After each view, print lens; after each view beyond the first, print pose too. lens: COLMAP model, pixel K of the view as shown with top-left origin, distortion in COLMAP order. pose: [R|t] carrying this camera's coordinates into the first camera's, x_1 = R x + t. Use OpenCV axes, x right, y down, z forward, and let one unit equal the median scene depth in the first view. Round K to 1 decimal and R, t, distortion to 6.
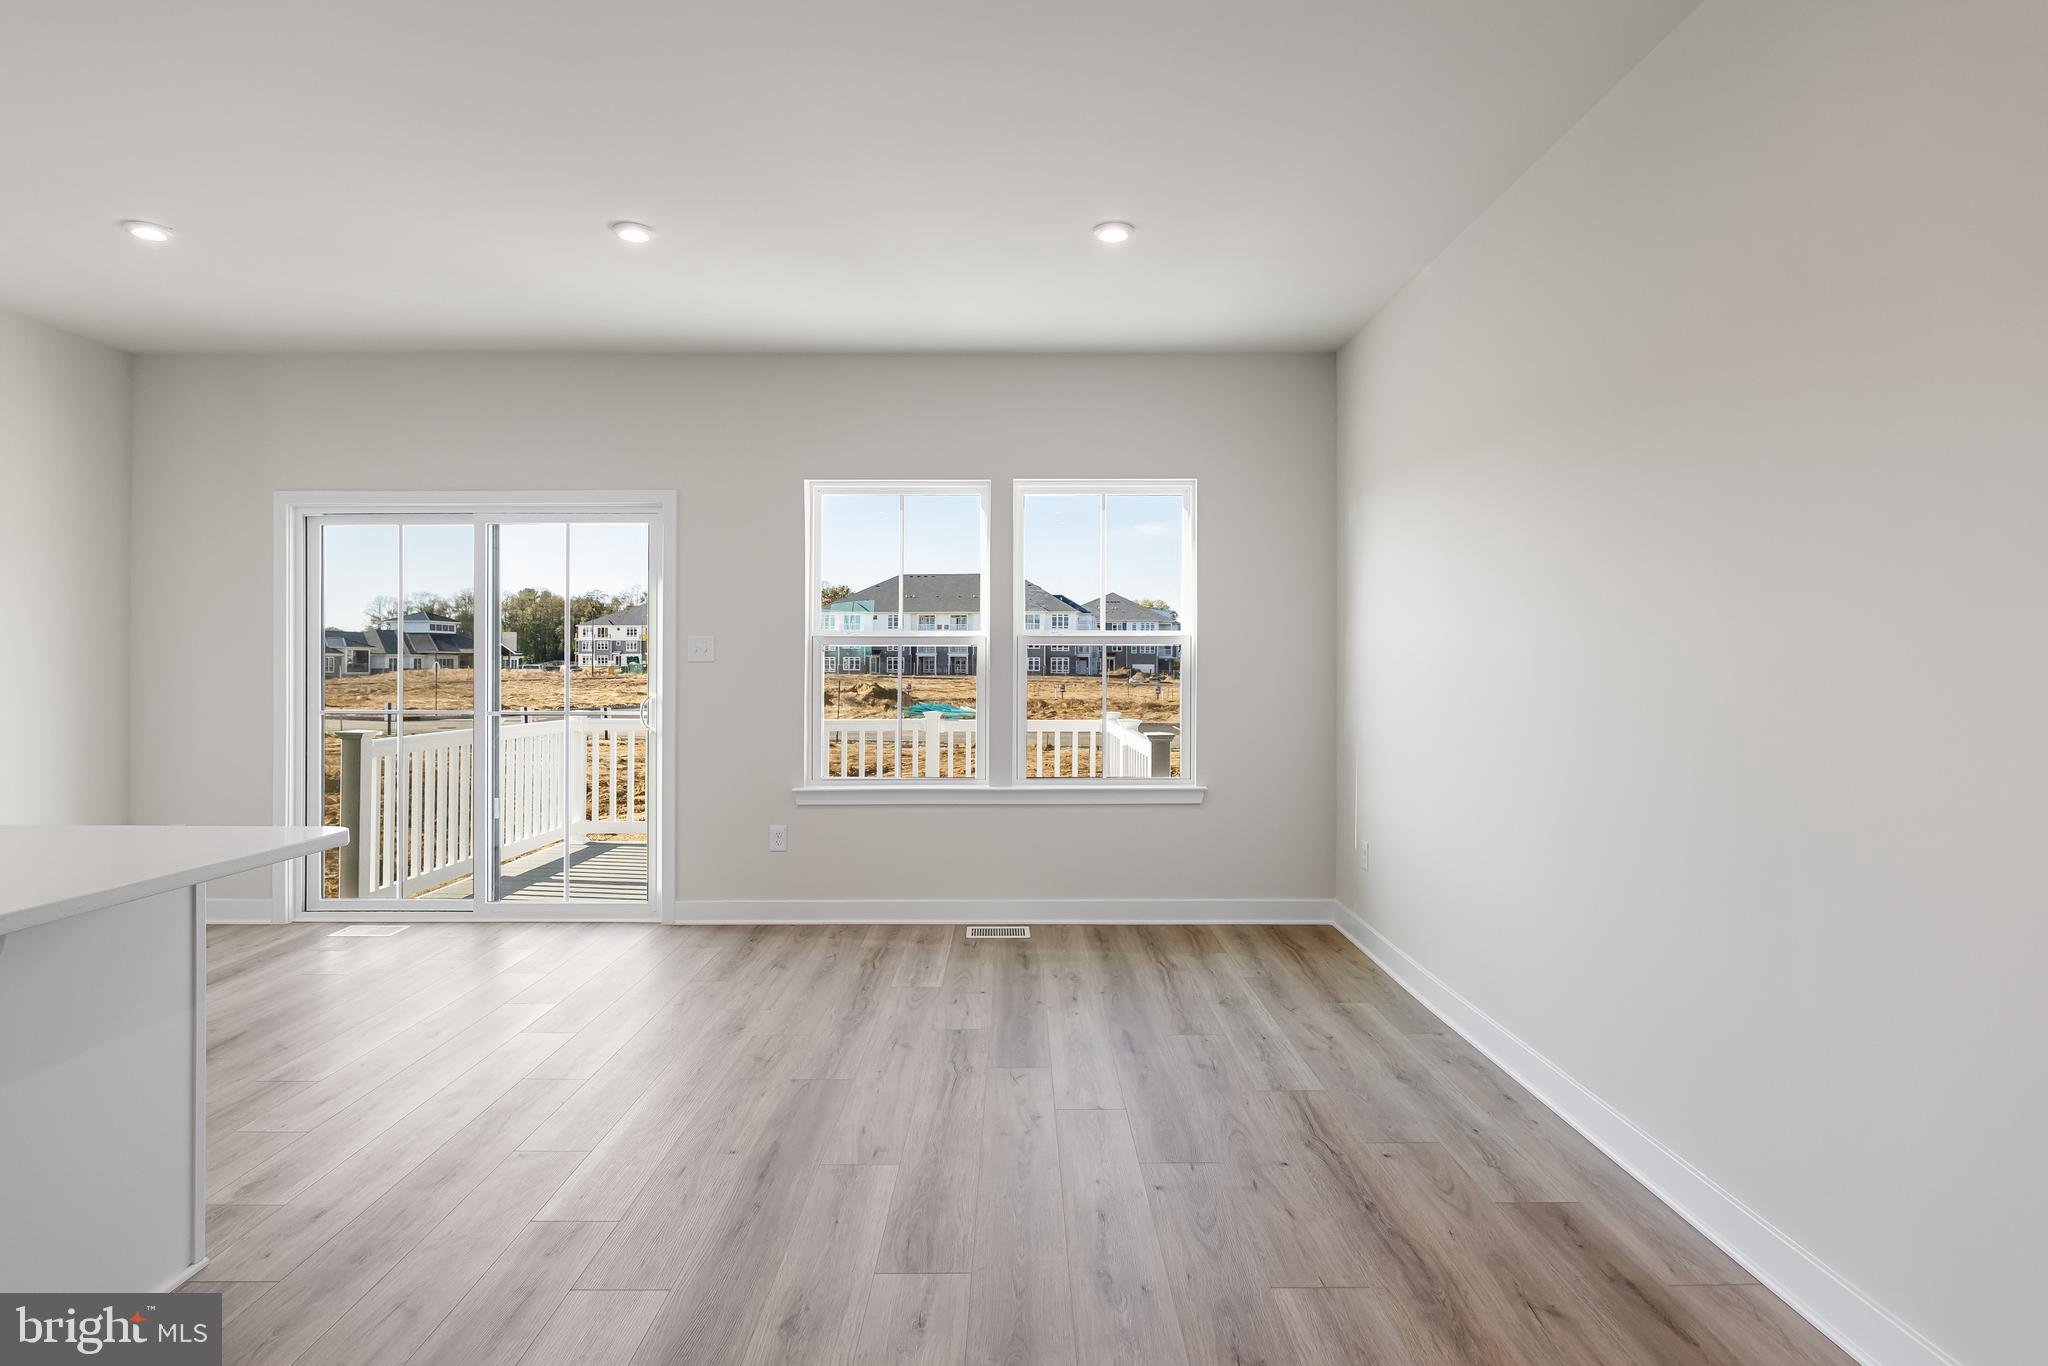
lens RADIAL K [[1085.8, 0, 1032.5], [0, 1085.8, 673.1], [0, 0, 1]] dist [0.014491, 0.004688]
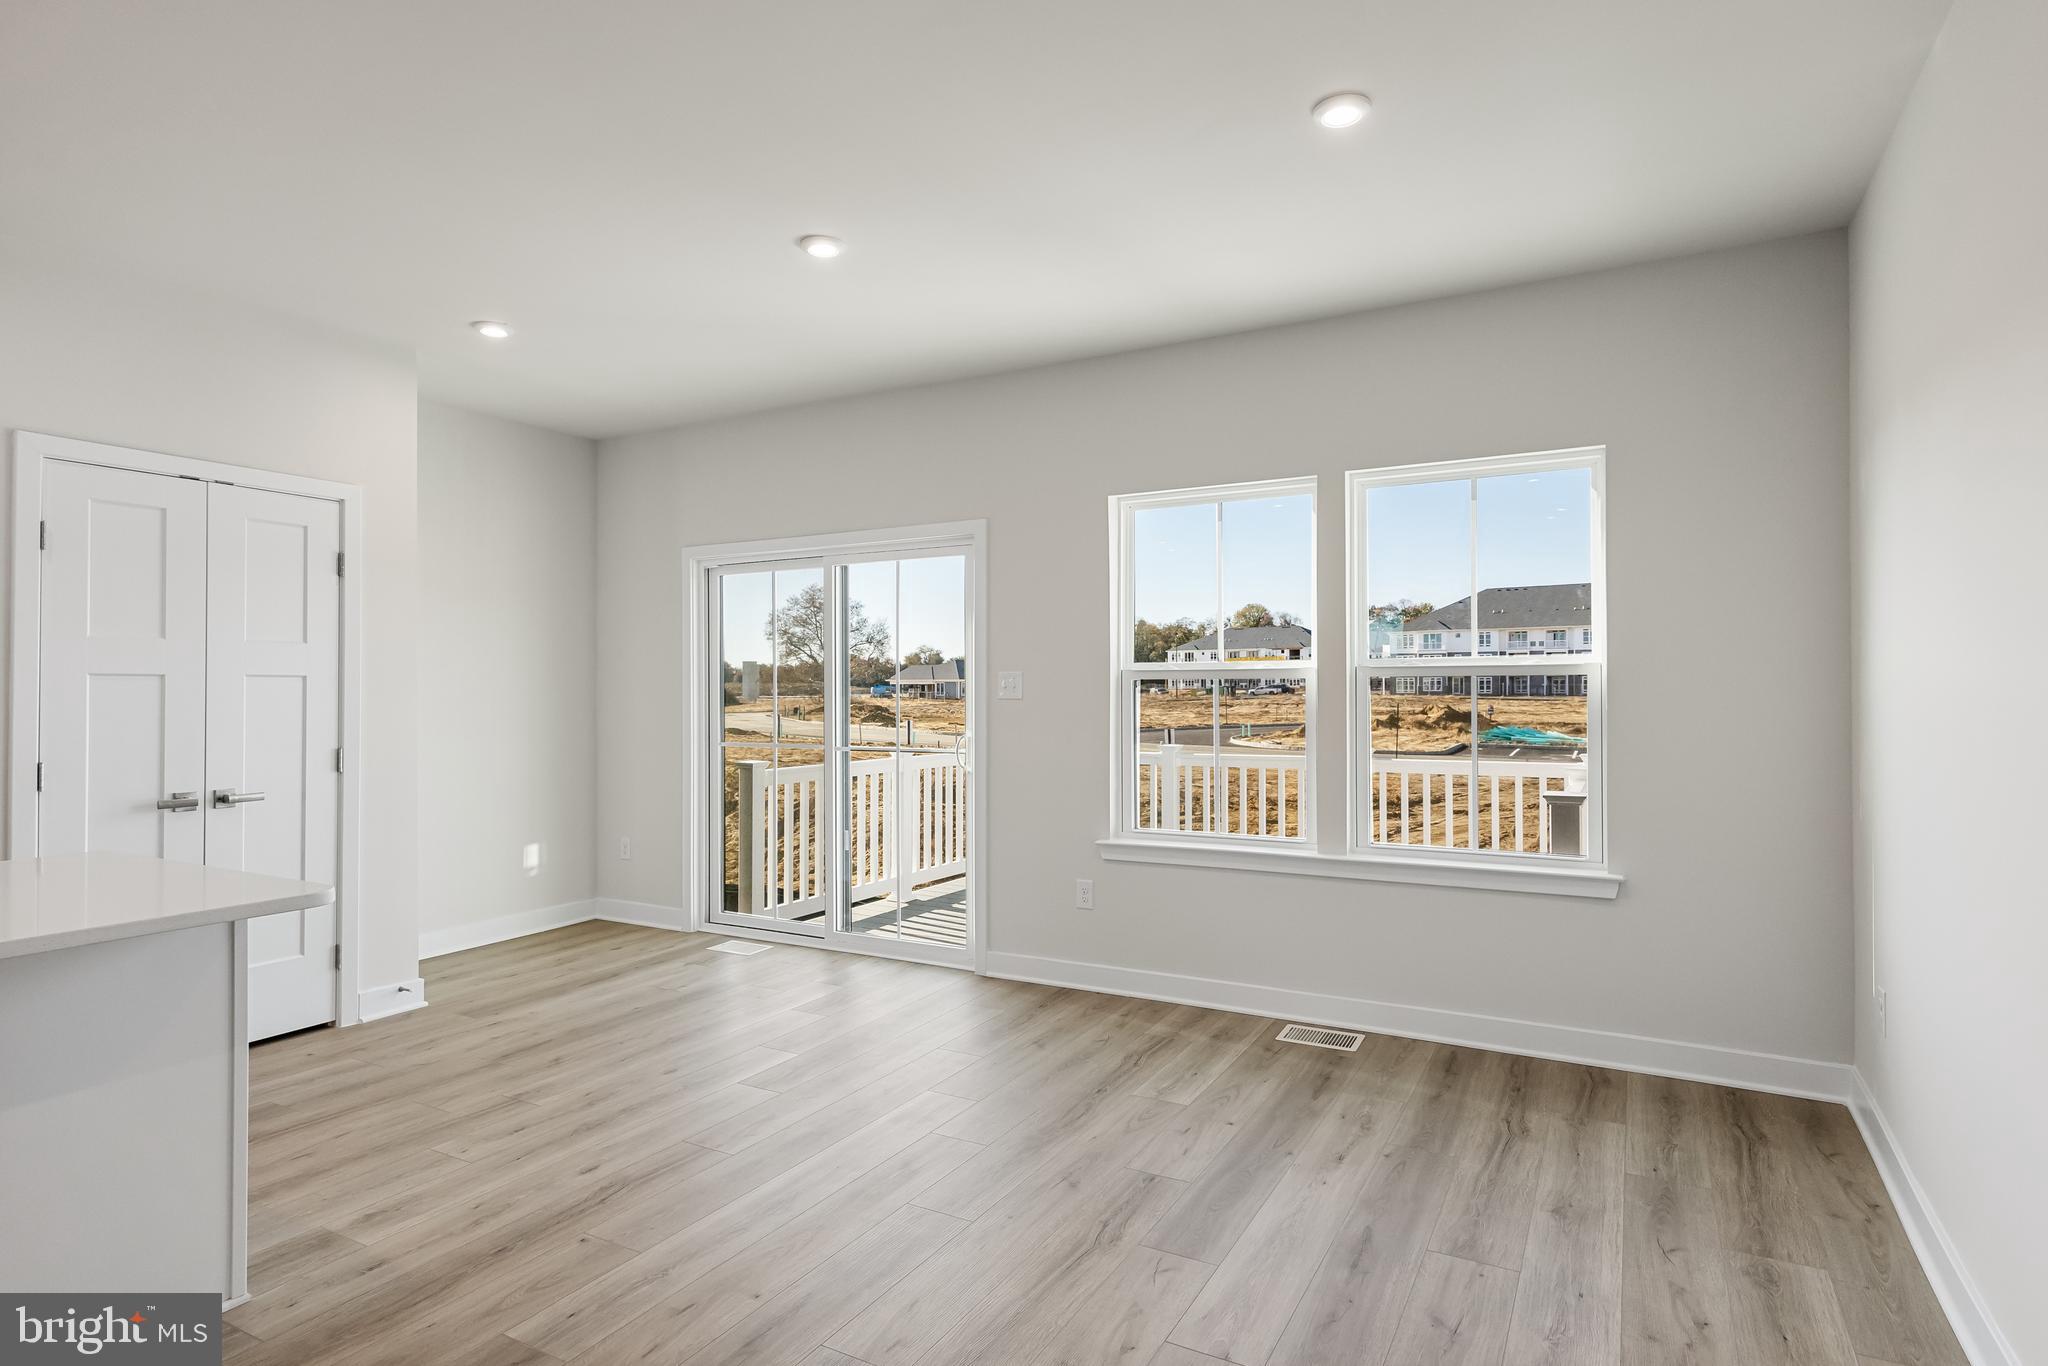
lens RADIAL K [[1085.8, 0, 1050.6], [0, 1085.8, 682.0], [0, 0, 1]] dist [0.014491, 0.004688]
pose [[0.873425, -0.007688, -0.486899, 0.180365], [0.002257, 0.999929, -0.011738, -0.013210], [0.486954, 0.009153, 0.873380, 0.196891]]
